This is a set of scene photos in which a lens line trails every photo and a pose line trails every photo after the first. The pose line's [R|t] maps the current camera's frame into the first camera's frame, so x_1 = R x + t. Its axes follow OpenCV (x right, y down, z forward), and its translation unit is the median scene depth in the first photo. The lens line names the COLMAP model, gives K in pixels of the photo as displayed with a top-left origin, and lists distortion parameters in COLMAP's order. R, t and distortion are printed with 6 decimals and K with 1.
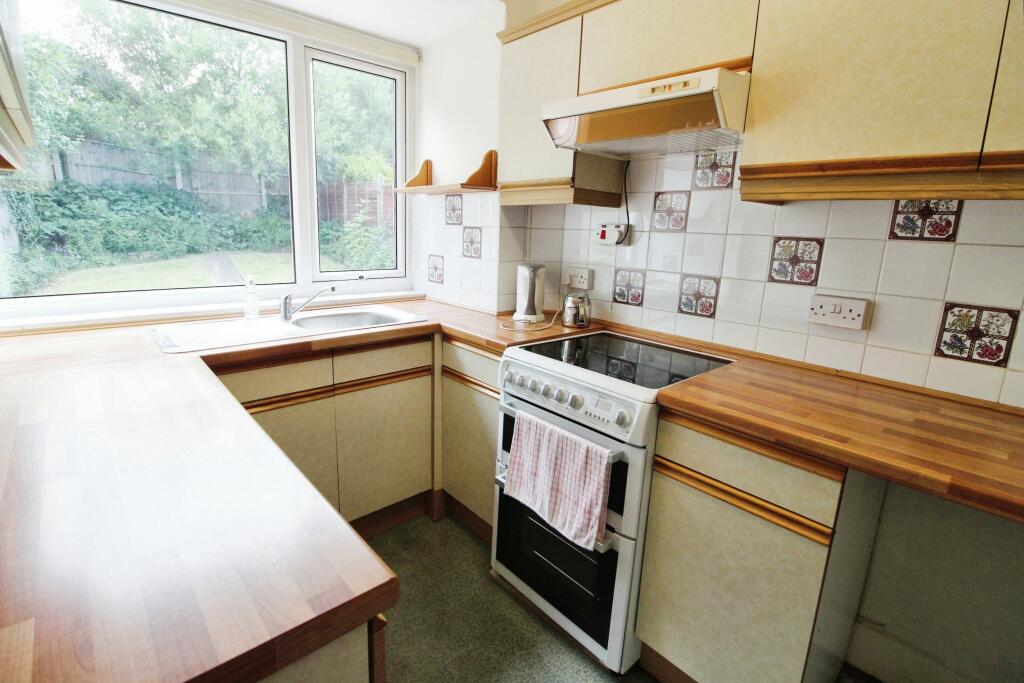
lens RADIAL K [[475.3, 0, 513.3], [0, 475.3, 326.1], [0, 0, 1]] dist [-0.000554, -0.014414]
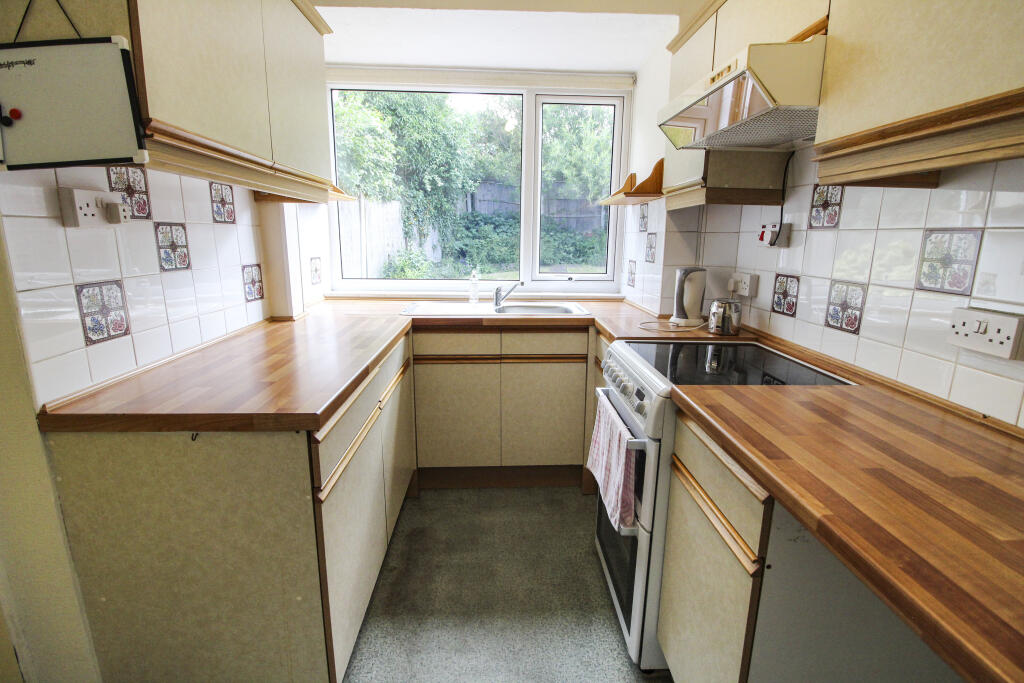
lens RADIAL K [[470.2, 0, 517.4], [0, 470.2, 335.5], [0, 0, 1]] dist [-0.000253, -0.013732]
pose [[0.768877, 0.108293, -0.630159, 0.405943], [-0.118101, 0.992648, 0.026489, 0.027133], [0.628395, 0.054056, 0.776014, 0.019025]]
